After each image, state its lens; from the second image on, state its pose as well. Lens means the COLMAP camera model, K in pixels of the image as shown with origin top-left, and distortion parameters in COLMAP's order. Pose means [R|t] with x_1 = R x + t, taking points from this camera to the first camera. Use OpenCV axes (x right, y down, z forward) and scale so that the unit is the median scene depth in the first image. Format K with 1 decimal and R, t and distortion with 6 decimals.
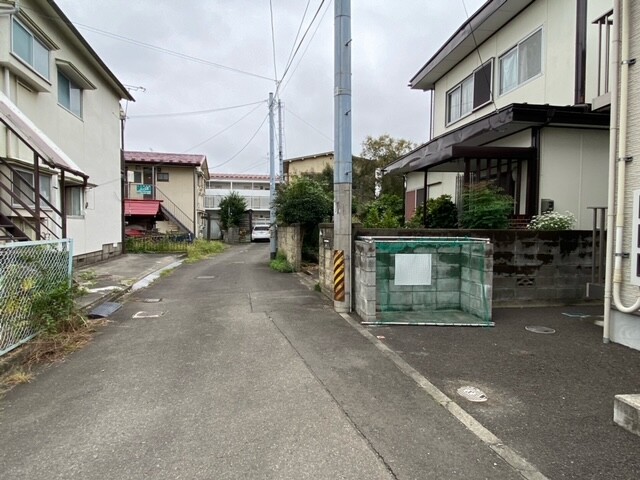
lens RADIAL K [[394.9, 0, 323.2], [0, 394.9, 240.1], [0, 0, 1]] dist [-0.005914, -0.006804]
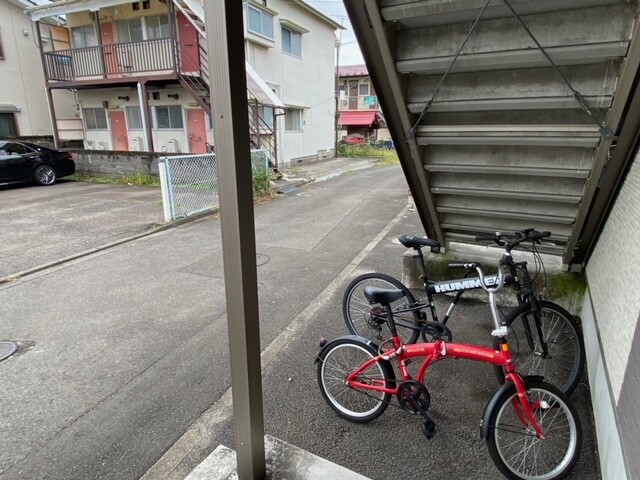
lens RADIAL K [[394.9, 0, 316.5], [0, 394.9, 243.4], [0, 0, 1]] dist [-0.005914, -0.006804]
pose [[0.815342, 0.150799, -0.558996, 0.241775], [-0.010403, 0.969145, 0.246271, -0.012130], [0.578886, -0.194980, 0.791754, -0.154930]]
